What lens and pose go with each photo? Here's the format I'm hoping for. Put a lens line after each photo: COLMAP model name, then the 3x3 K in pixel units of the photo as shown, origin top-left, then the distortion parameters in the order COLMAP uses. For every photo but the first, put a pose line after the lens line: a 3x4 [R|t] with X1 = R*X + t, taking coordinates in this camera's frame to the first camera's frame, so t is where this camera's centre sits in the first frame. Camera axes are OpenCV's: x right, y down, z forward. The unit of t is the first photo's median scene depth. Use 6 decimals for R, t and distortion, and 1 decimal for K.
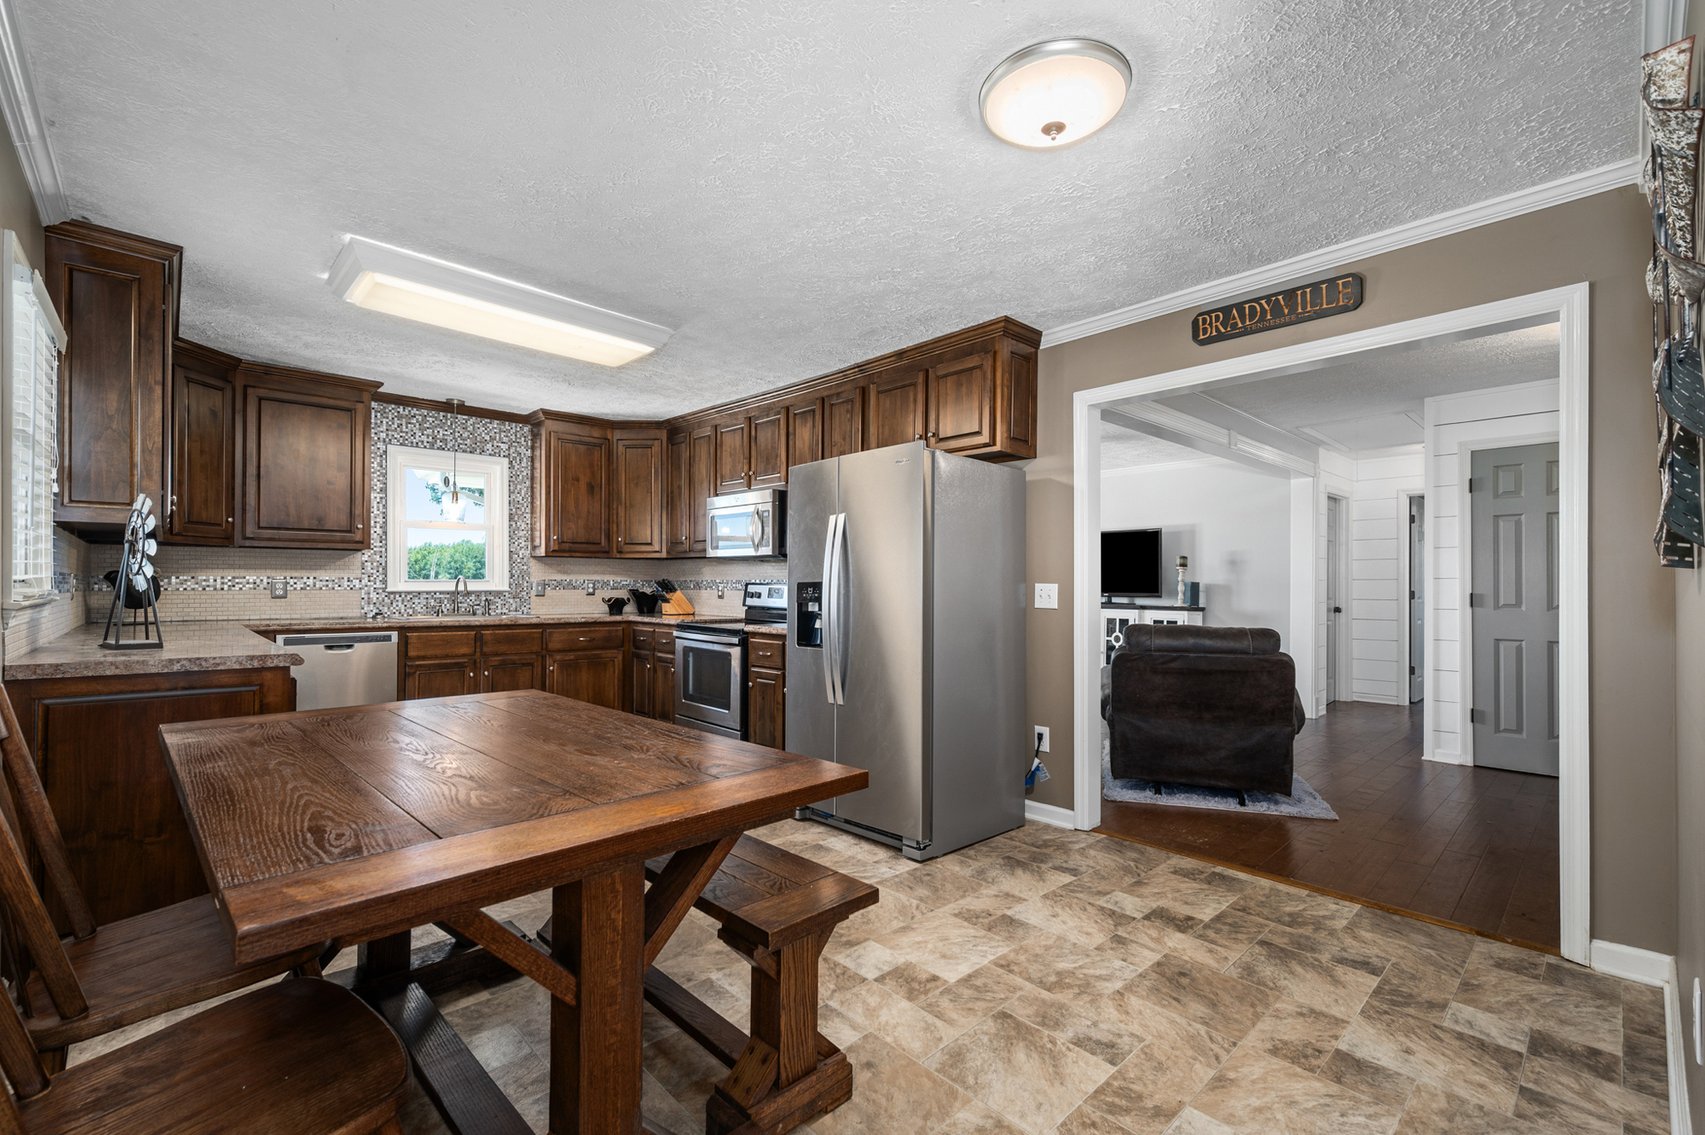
lens RADIAL K [[741.2, 0, 847.6], [0, 741.2, 584.2], [0, 0, 1]] dist [-0.001093, 0.000038]
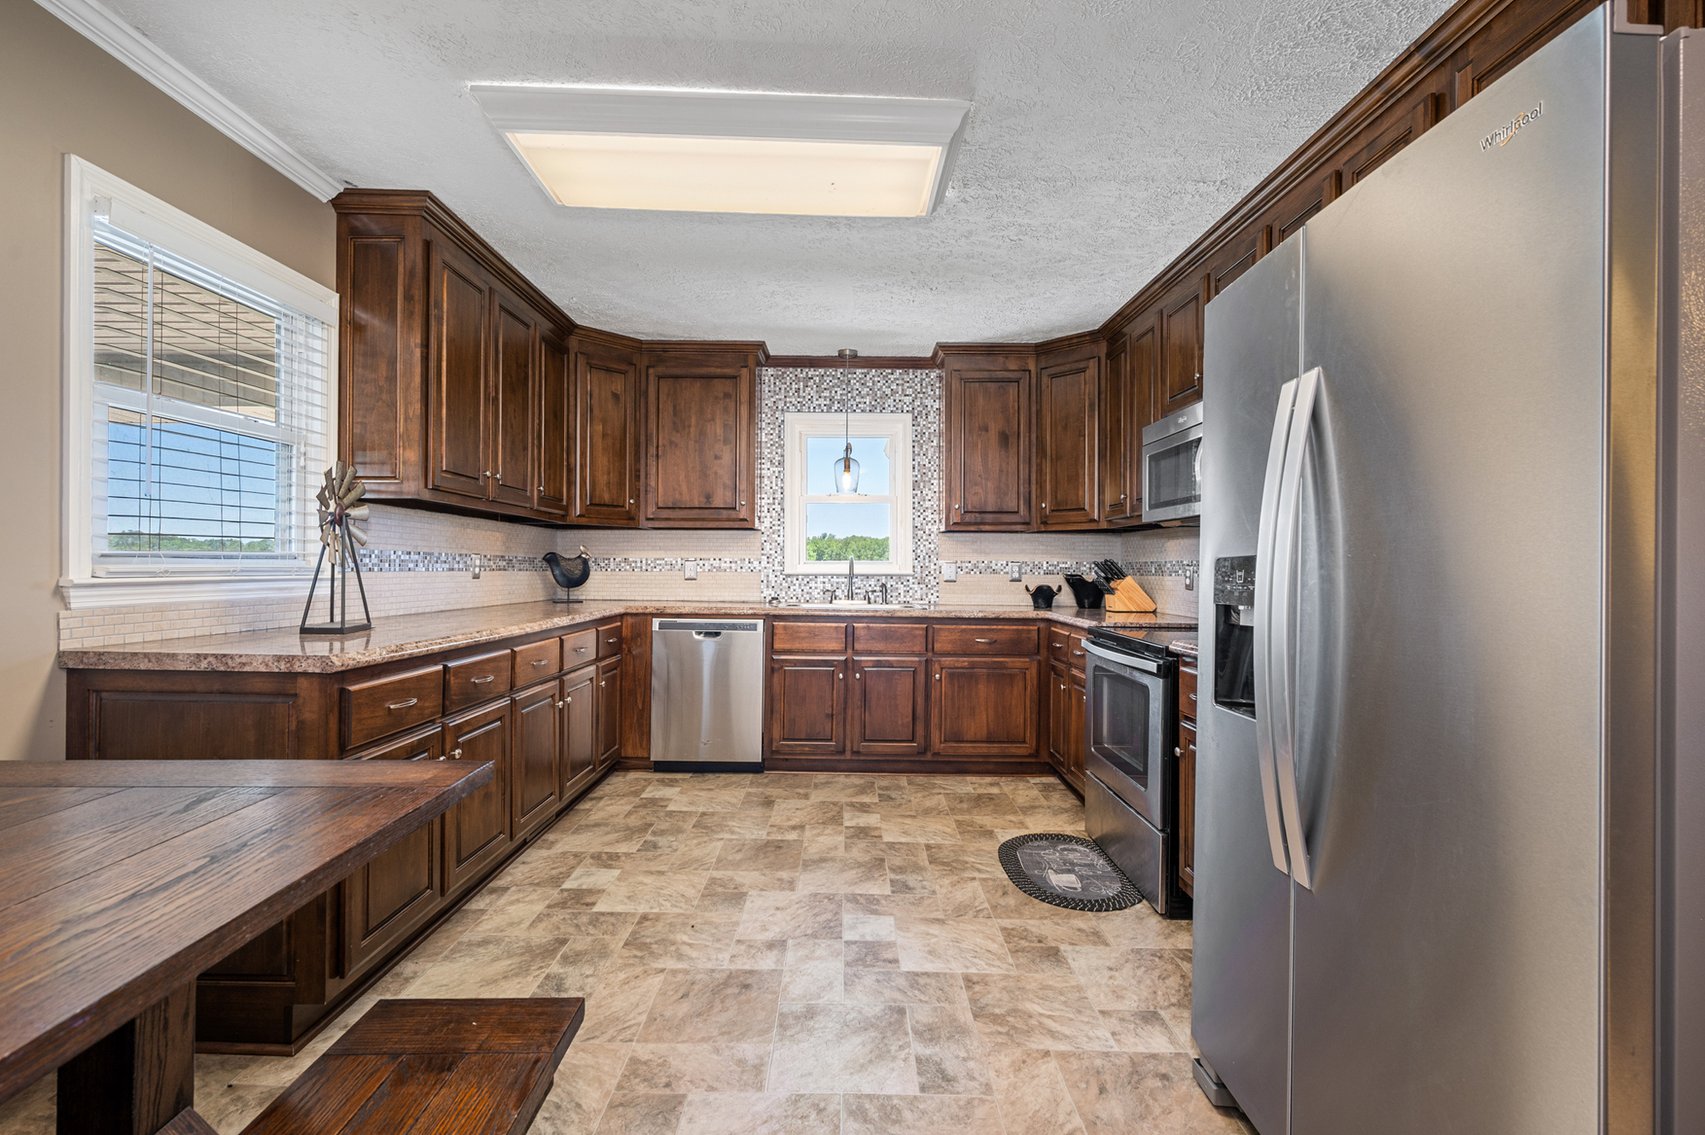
lens RADIAL K [[736.9, 0, 843.6], [0, 736.9, 567.6], [0, 0, 1]] dist [0.000379, 0.000218]
pose [[0.729072, 0.001211, -0.684436, 0.051053], [-0.003978, 0.999989, -0.002467, 0.003740], [0.684426, 0.004521, 0.729068, 0.384546]]
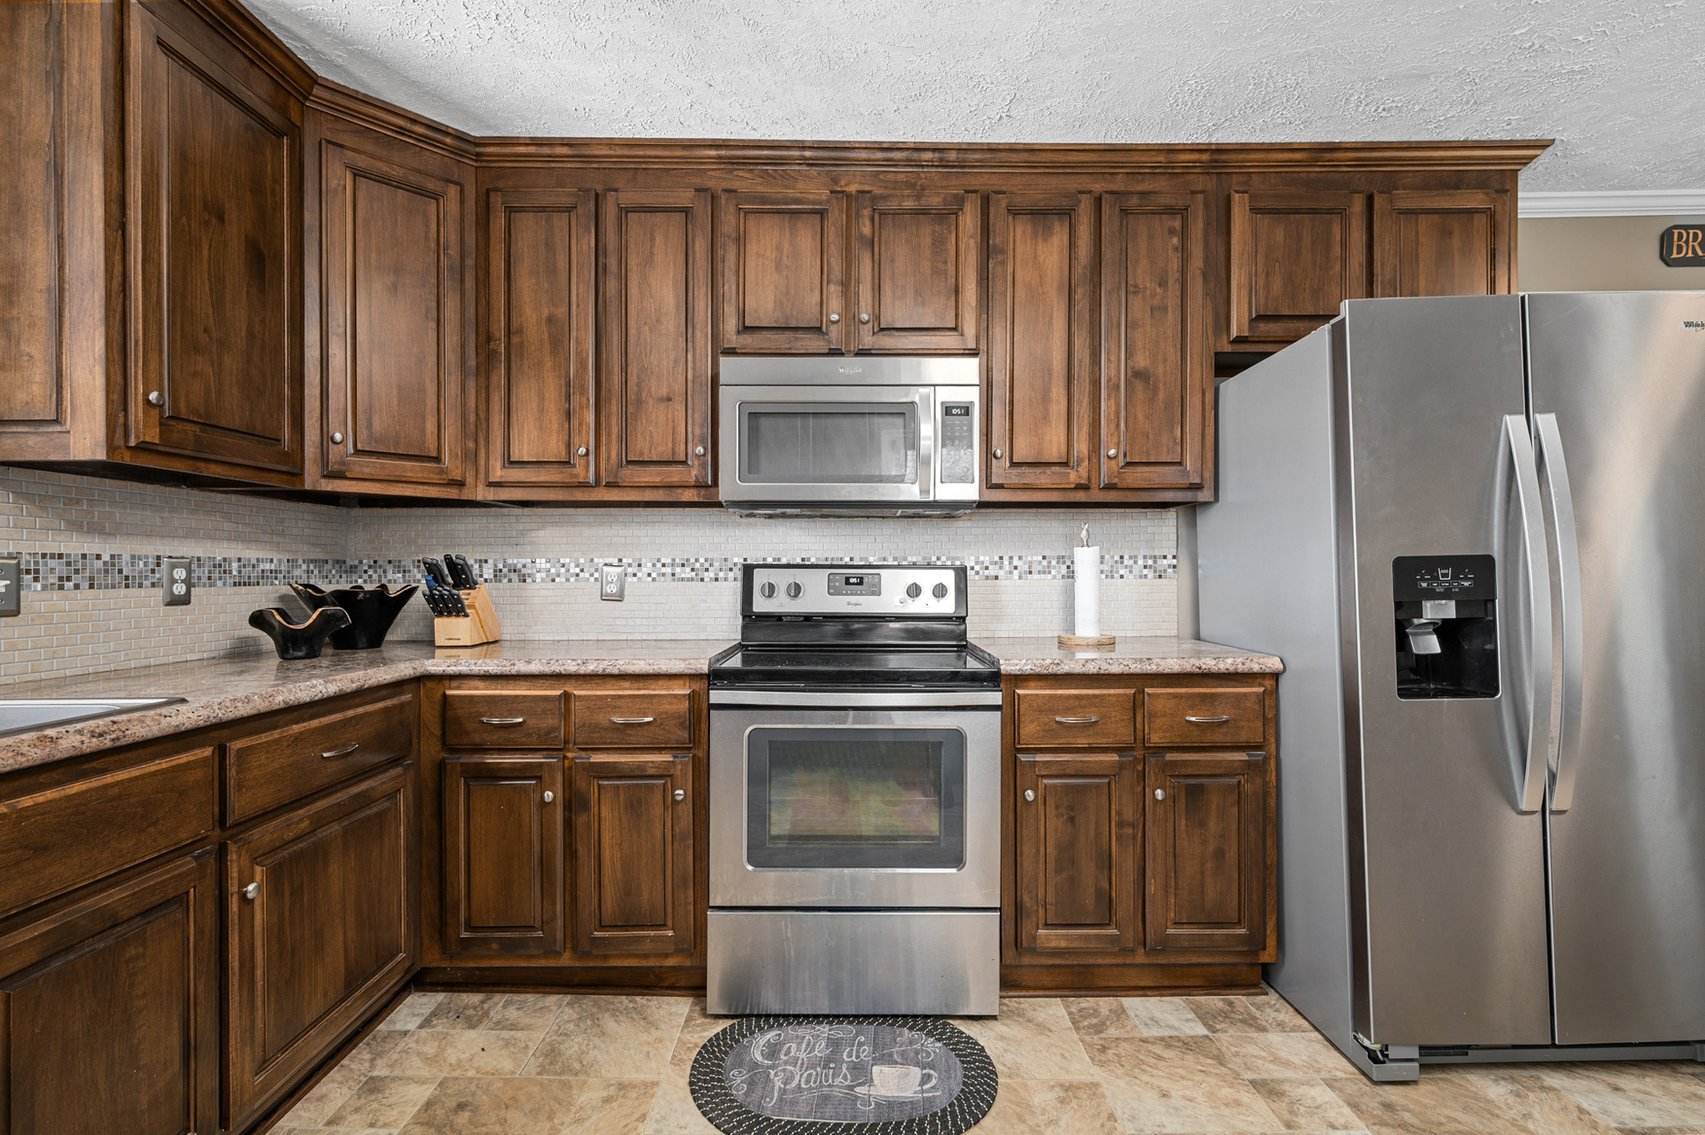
lens RADIAL K [[758.0, 0, 848.7], [0, 758.0, 574.4], [0, 0, 1]] dist [-0.000309, 0.000263]
pose [[0.682100, -0.008429, 0.731210, -0.457437], [0.006442, 0.999964, 0.005517, 0.002325], [-0.731230, 0.000947, 0.682130, 0.672621]]
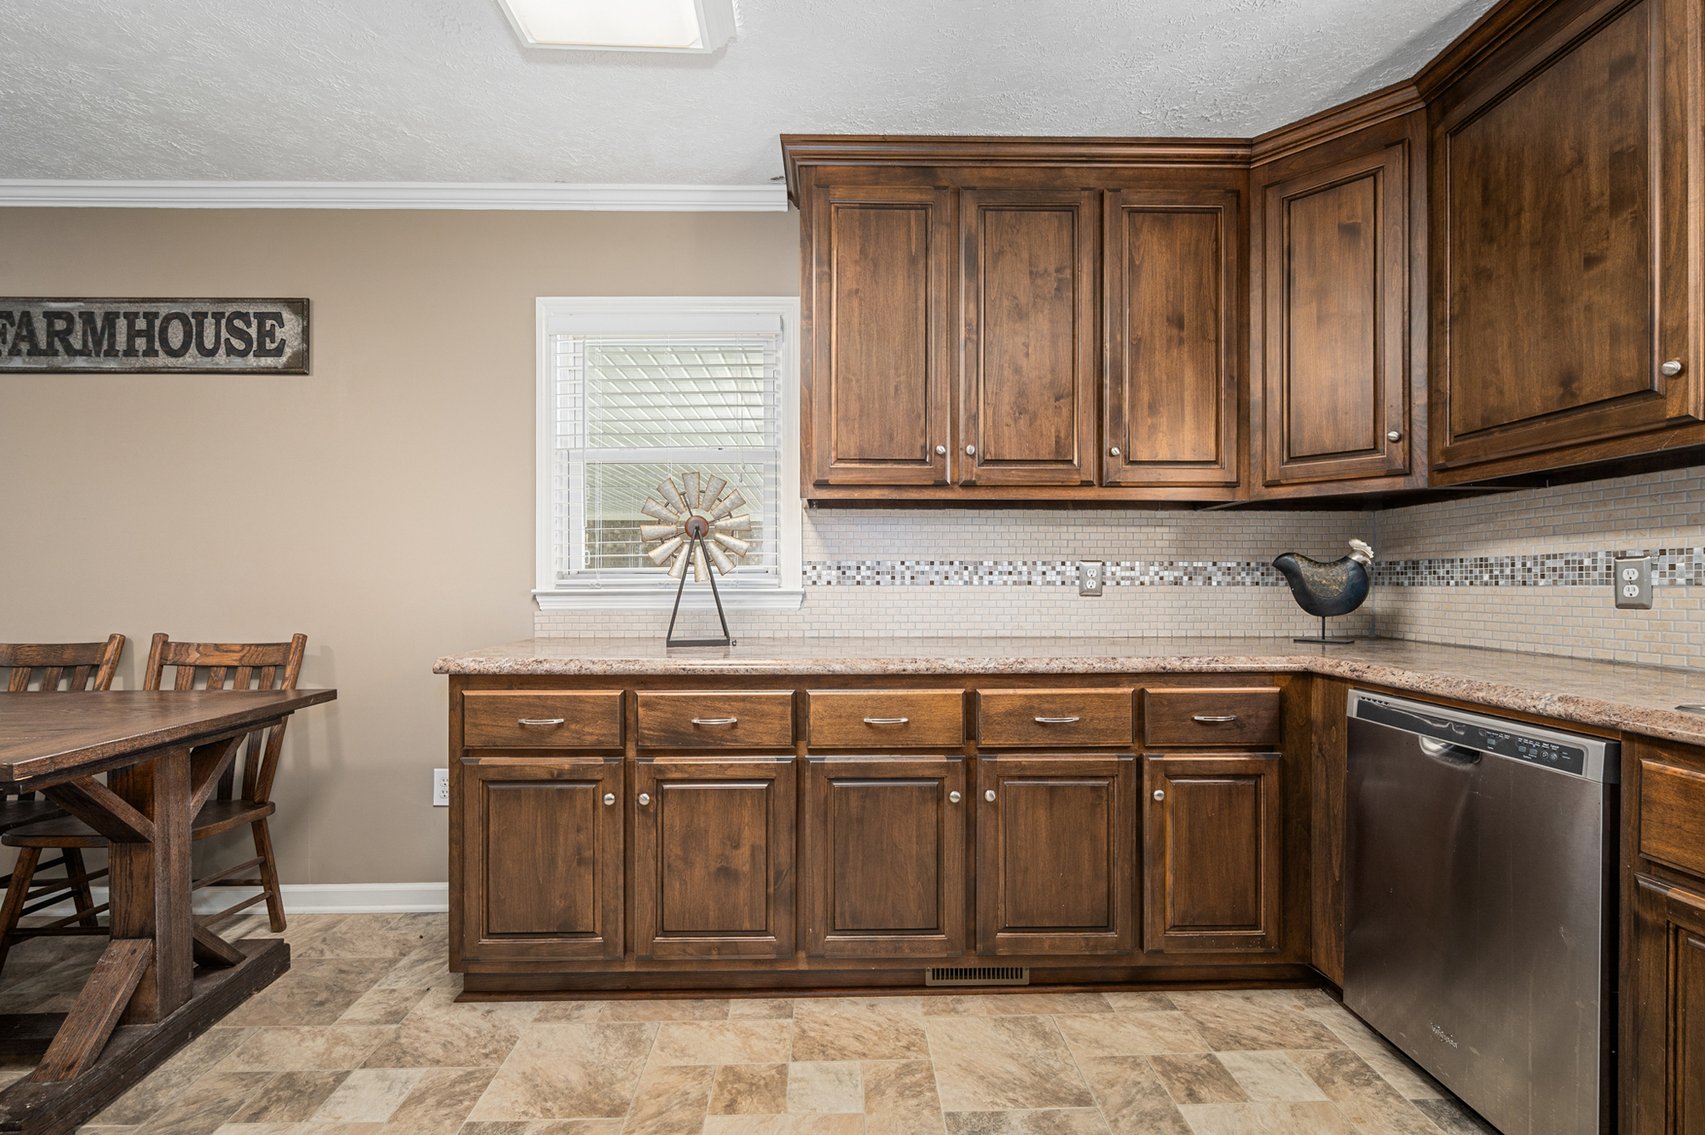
lens RADIAL K [[741.2, 0, 847.6], [0, 741.2, 584.2], [0, 0, 1]] dist [-0.001093, 0.000038]
pose [[-0.667878, -0.001225, -0.744270, -0.206693], [0.000306, 0.999998, -0.001920, 0.006964], [0.744271, -0.001510, -0.667876, 0.870919]]
